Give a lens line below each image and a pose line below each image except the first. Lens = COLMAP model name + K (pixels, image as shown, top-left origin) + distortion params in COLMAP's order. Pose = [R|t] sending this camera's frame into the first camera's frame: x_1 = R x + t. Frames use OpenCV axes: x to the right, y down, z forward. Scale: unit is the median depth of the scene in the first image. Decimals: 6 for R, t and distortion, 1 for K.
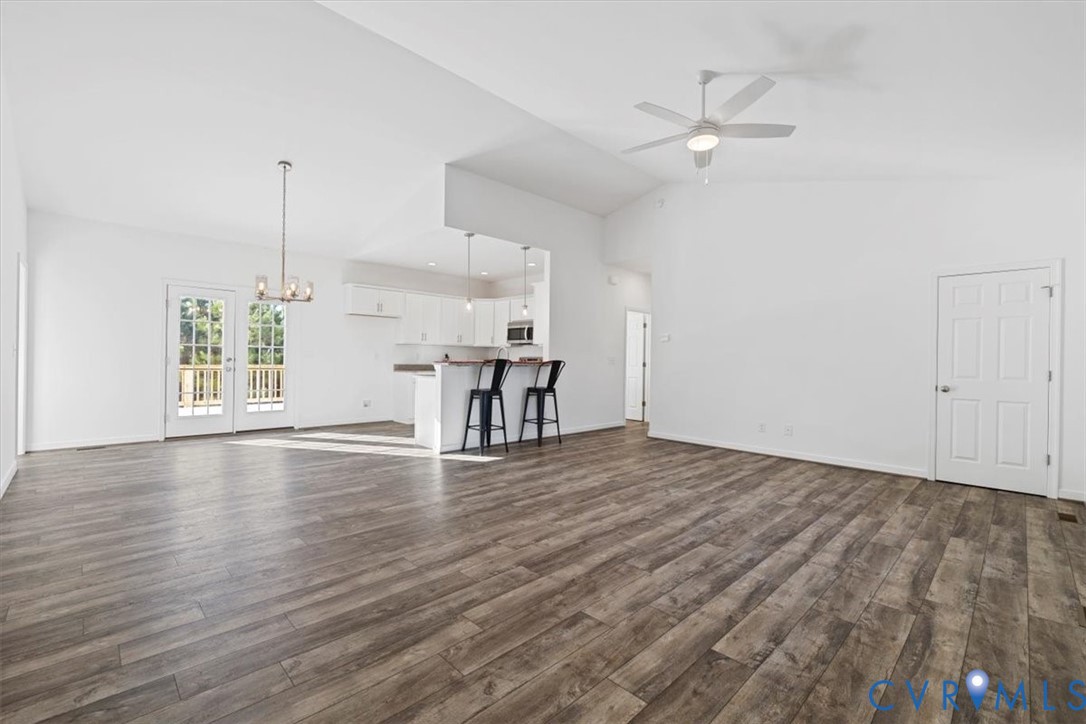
lens RADIAL K [[462.0, 0, 545.4], [0, 462.0, 364.9], [0, 0, 1]] dist [0.002083, -0.001012]
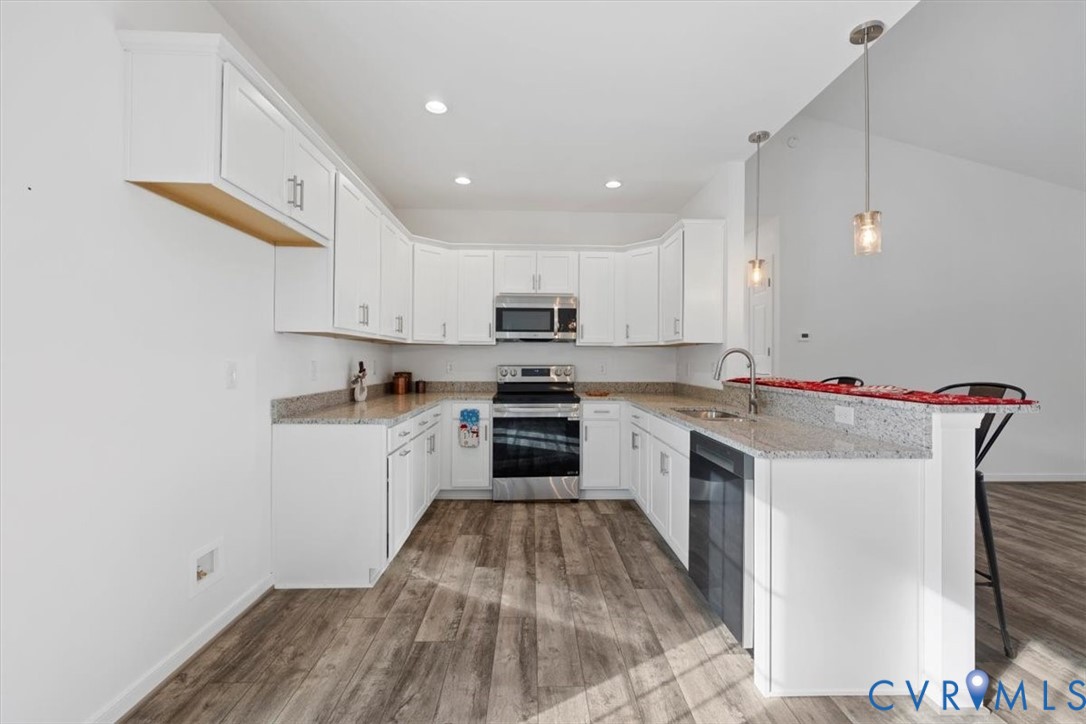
lens RADIAL K [[462.0, 0, 538.1], [0, 462.0, 357.6], [0, 0, 1]] dist [0.002083, -0.001012]
pose [[0.684664, -0.006892, 0.728826, -0.424209], [0.011229, 0.999936, -0.001093, -0.026306], [-0.728772, 0.008933, 0.684698, 0.668332]]
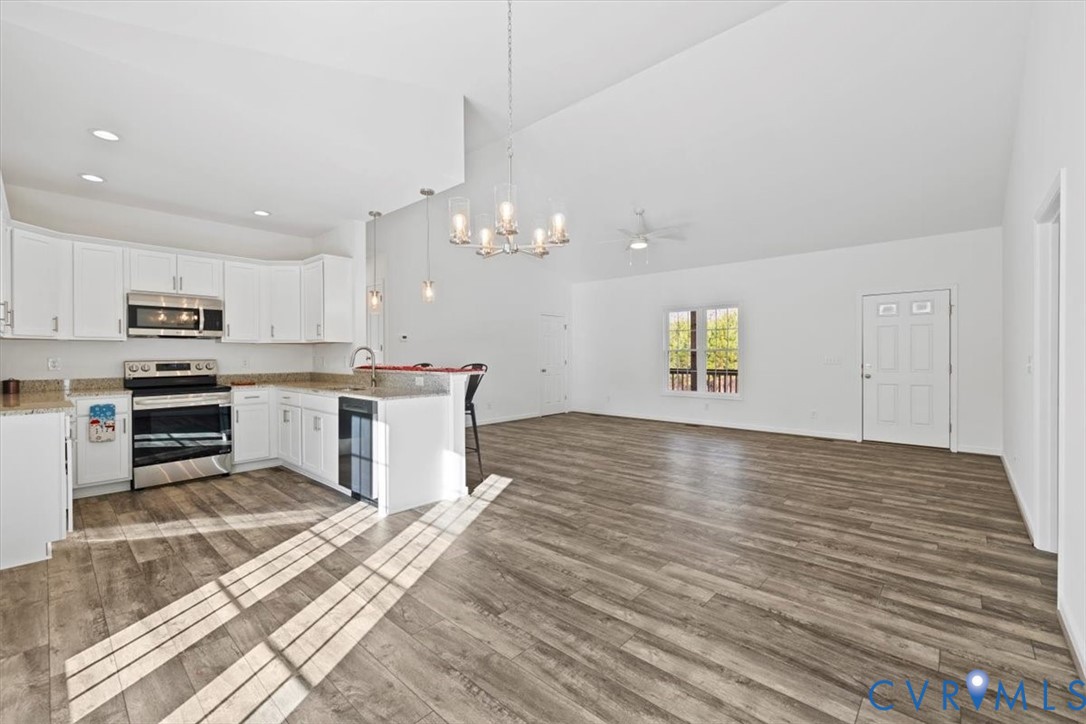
lens RADIAL K [[462.0, 0, 544.7], [0, 462.0, 358.9], [0, 0, 1]] dist [0.002083, -0.001012]
pose [[-0.053054, -0.022497, 0.998338, -0.629319], [0.012945, 0.999647, 0.023215, -0.027065], [-0.998508, 0.014156, -0.052744, 0.611171]]
